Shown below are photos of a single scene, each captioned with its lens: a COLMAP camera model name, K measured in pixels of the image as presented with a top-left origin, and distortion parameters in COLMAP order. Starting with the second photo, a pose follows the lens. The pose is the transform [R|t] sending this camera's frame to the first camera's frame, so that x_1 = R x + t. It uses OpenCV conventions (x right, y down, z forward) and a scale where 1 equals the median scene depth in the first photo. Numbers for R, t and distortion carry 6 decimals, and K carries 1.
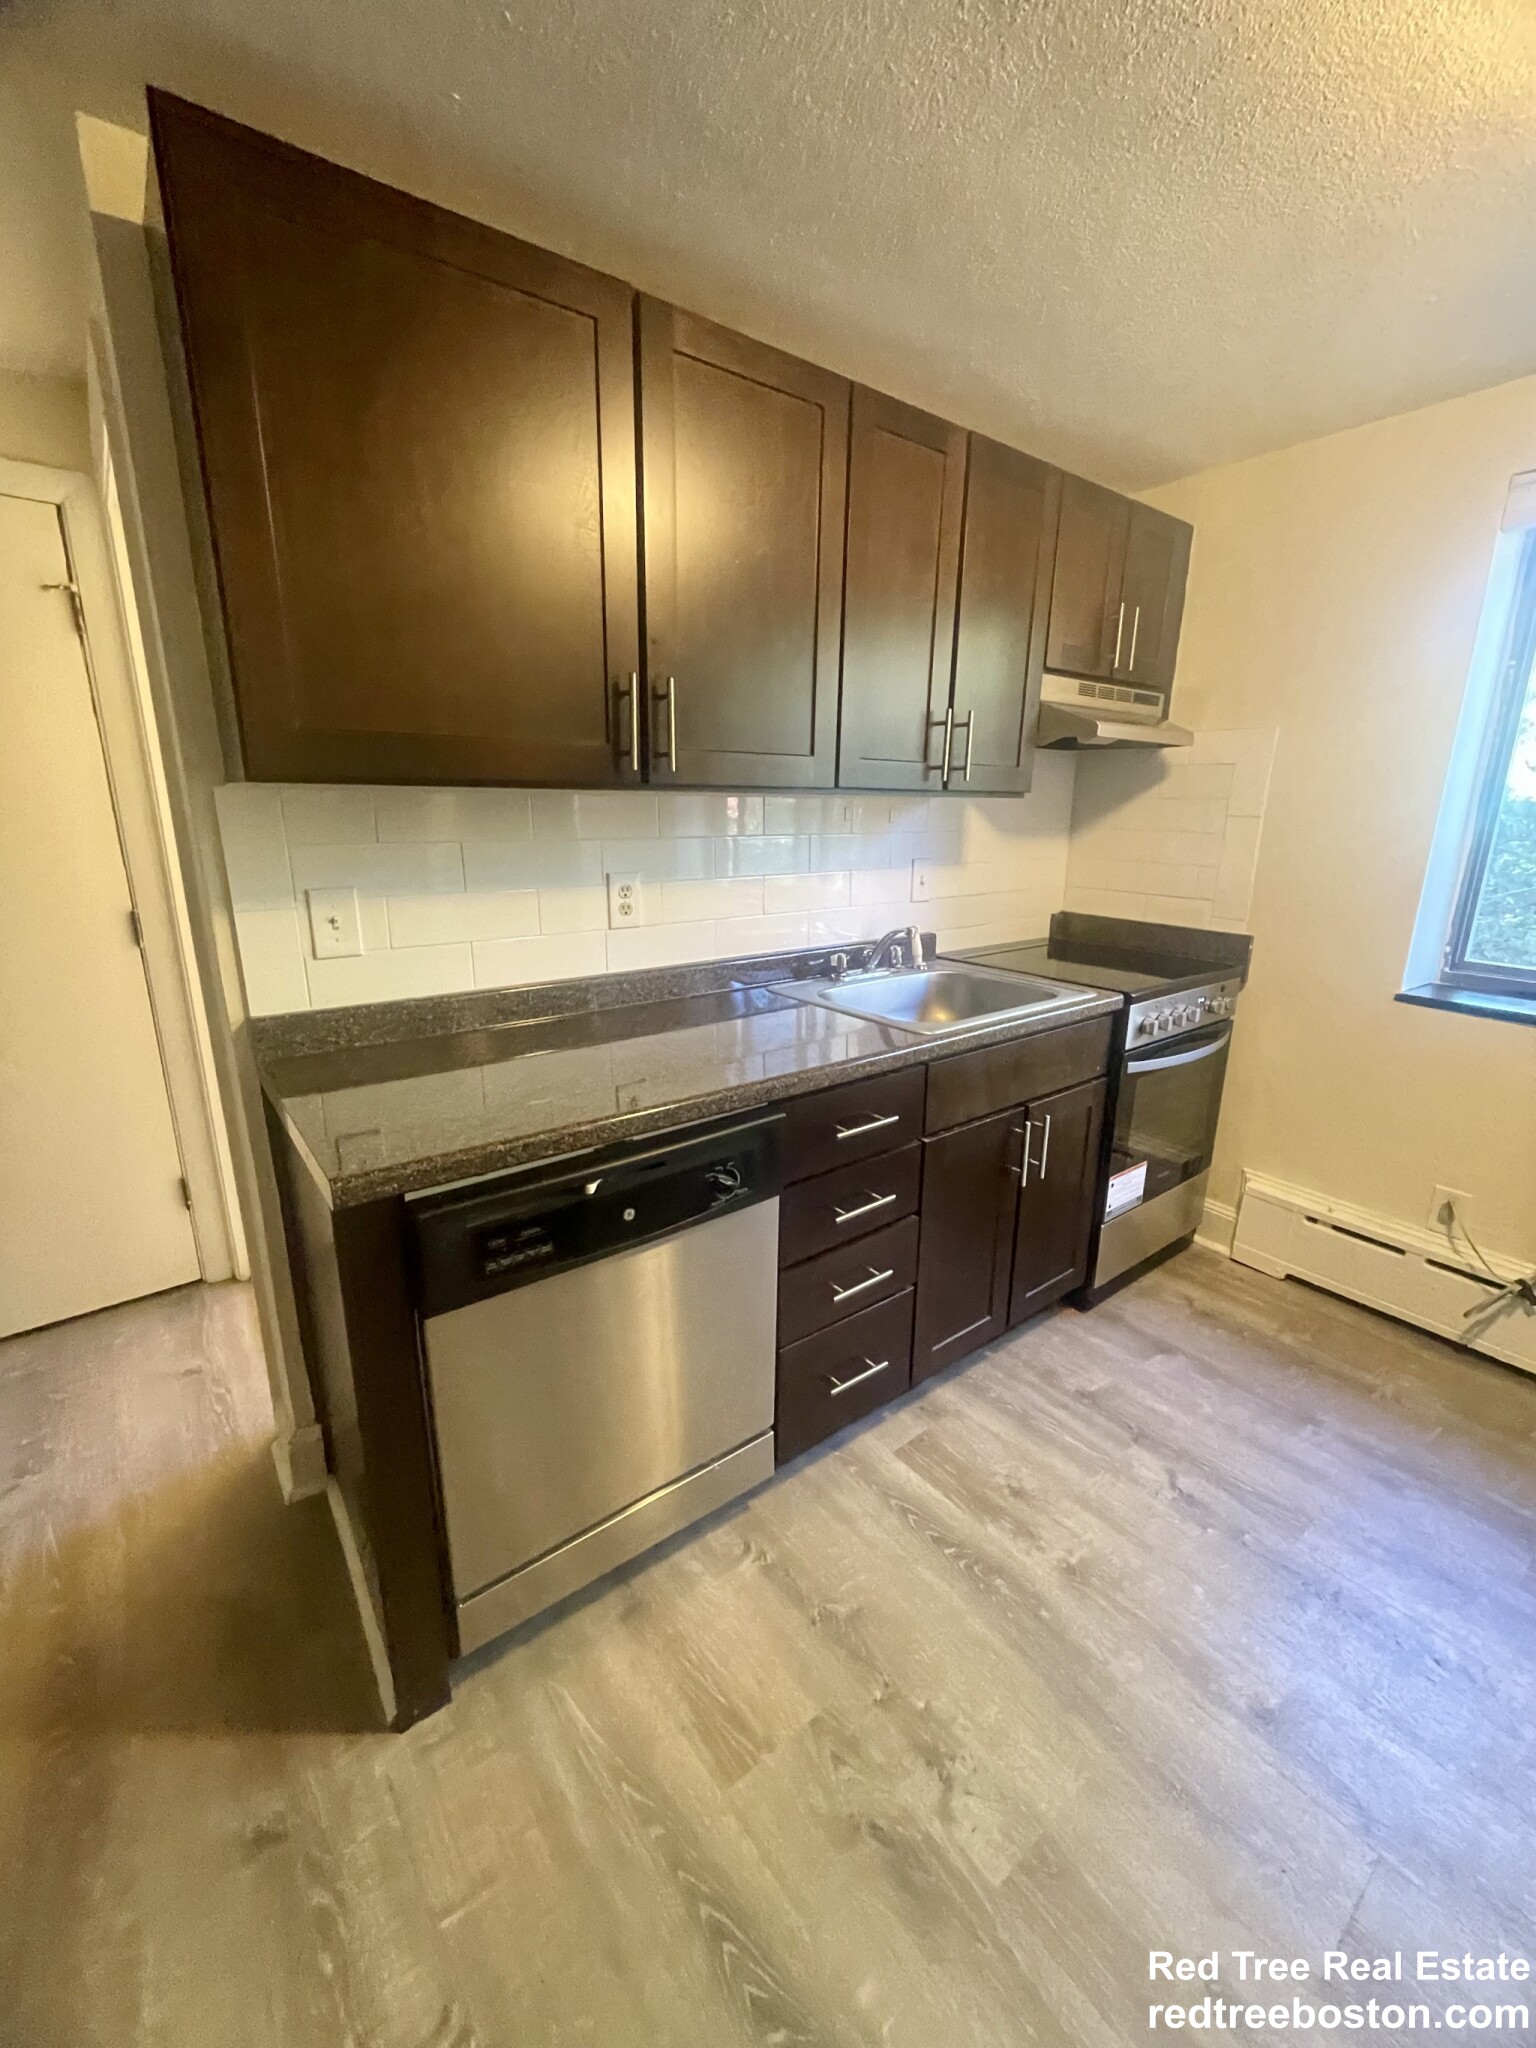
lens RADIAL K [[835.6, 0, 777.2], [0, 835.6, 1028.8], [0, 0, 1]] dist [-0.002659, -0.000514]
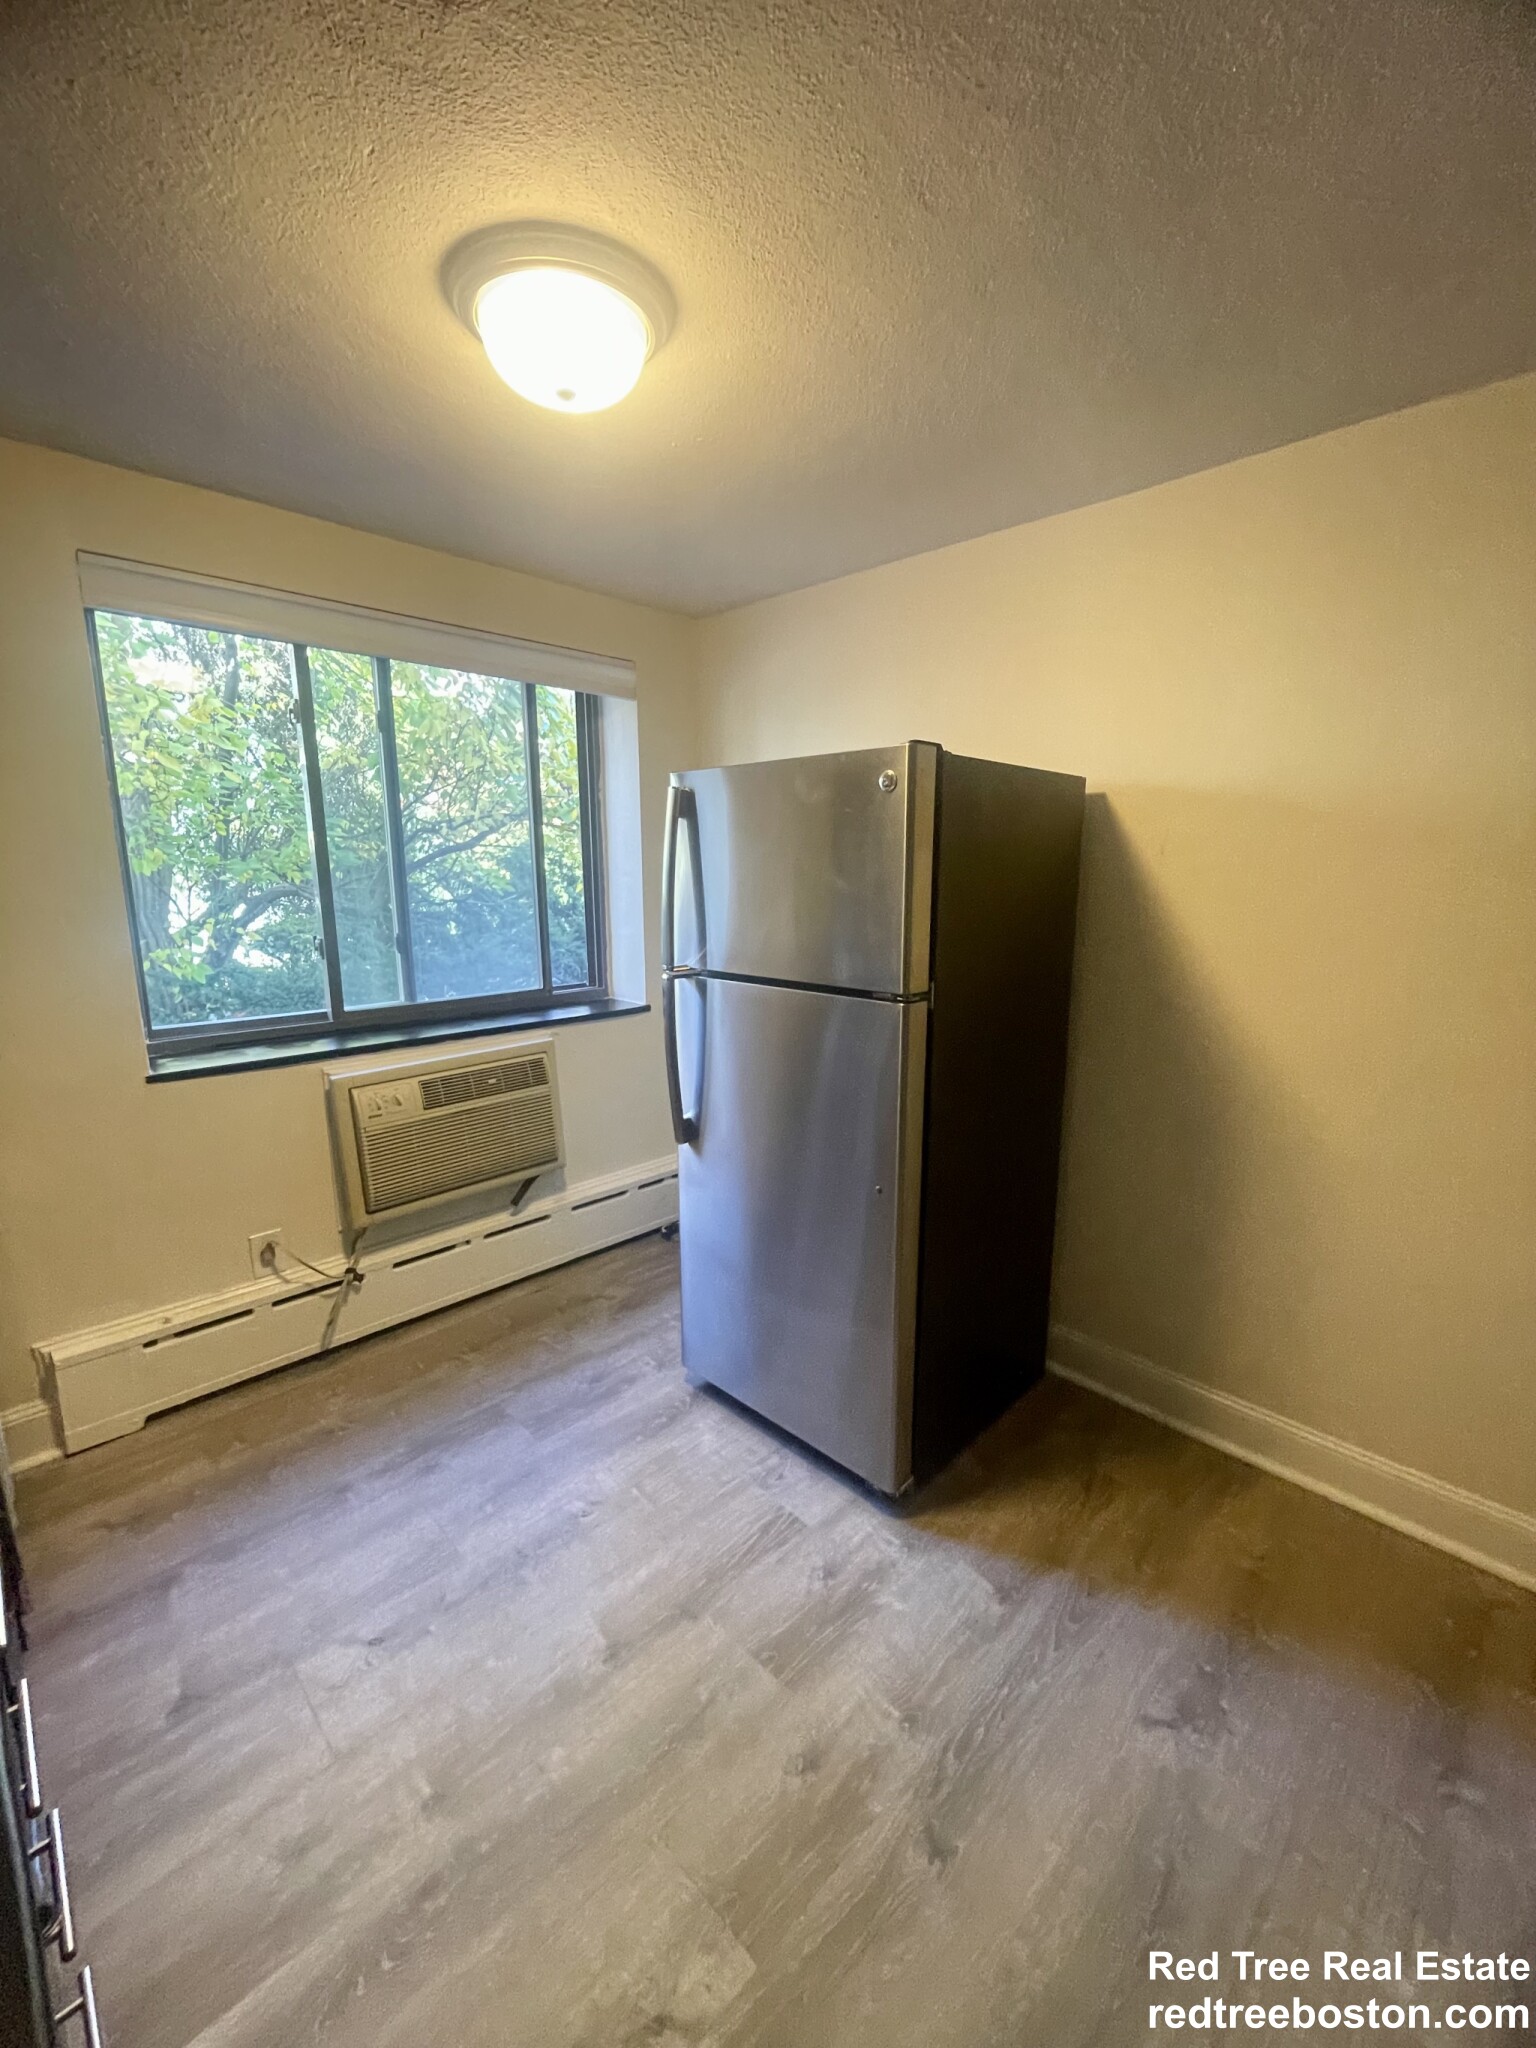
lens RADIAL K [[835.6, 0, 764.0], [0, 835.6, 1028.0], [0, 0, 1]] dist [-0.002659, -0.000514]
pose [[-0.113182, -0.205480, 0.972095, -0.241560], [0.258552, 0.938583, 0.228500, -0.129510], [-0.959344, 0.277199, -0.053104, 0.368852]]
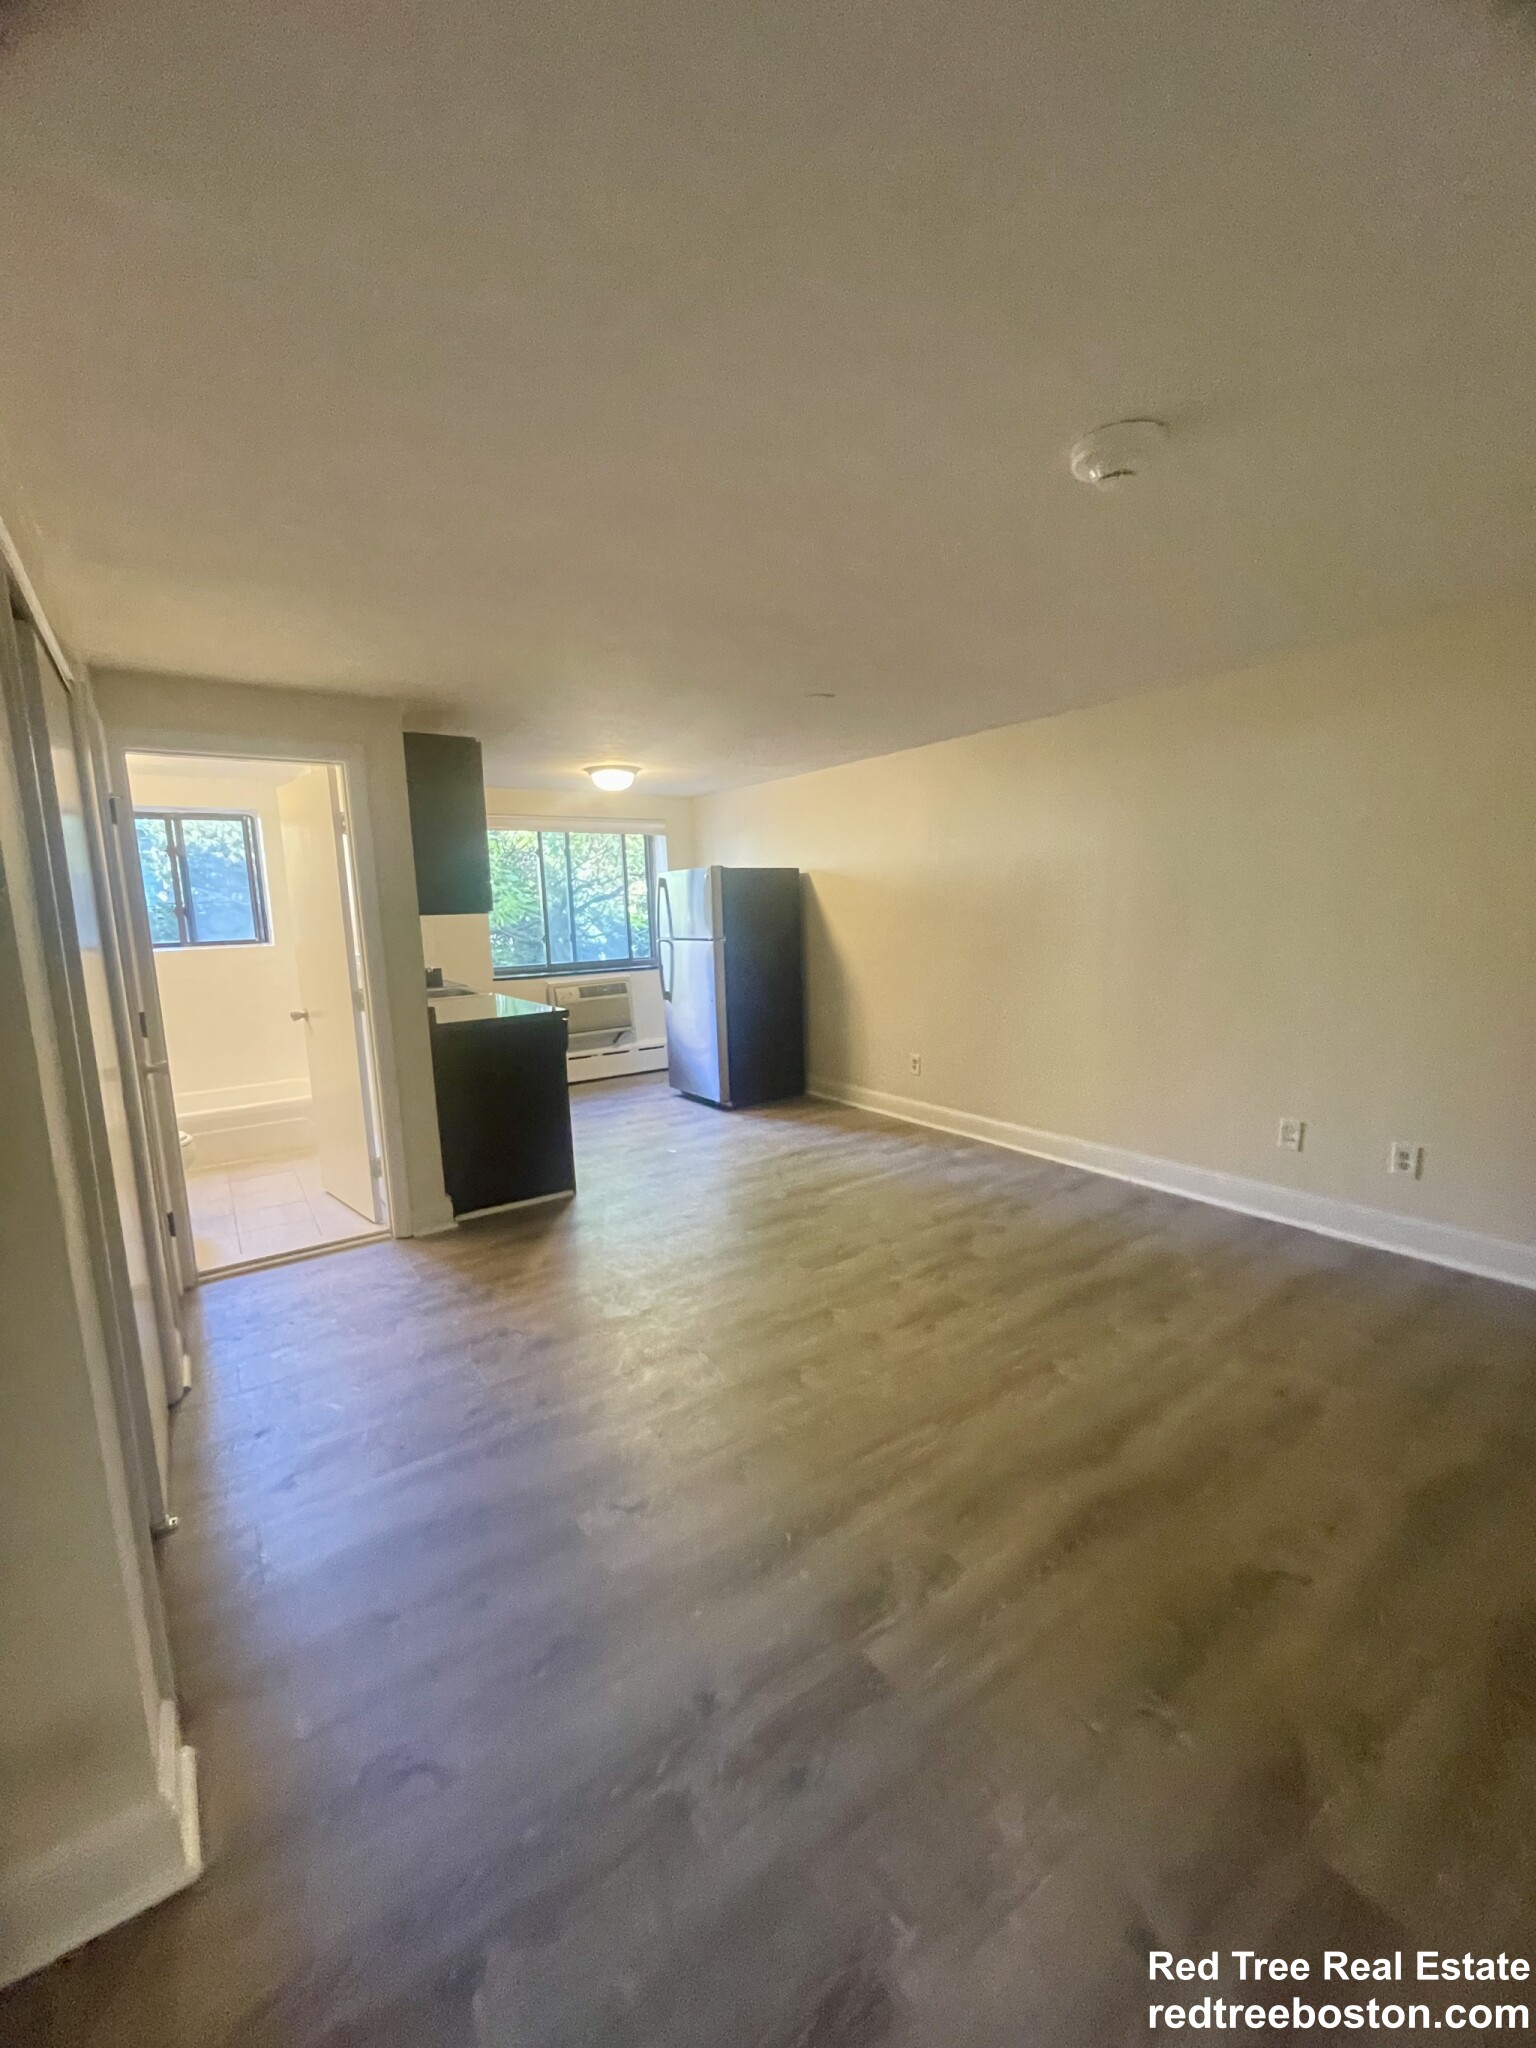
lens RADIAL K [[835.6, 0, 767.5], [0, 835.6, 1025.5], [0, 0, 1]] dist [-0.002659, -0.000514]
pose [[0.051739, -0.158367, 0.986024, -2.050559], [0.294225, 0.945940, 0.136490, -0.004631], [-0.954335, 0.283051, 0.095538, -0.121053]]
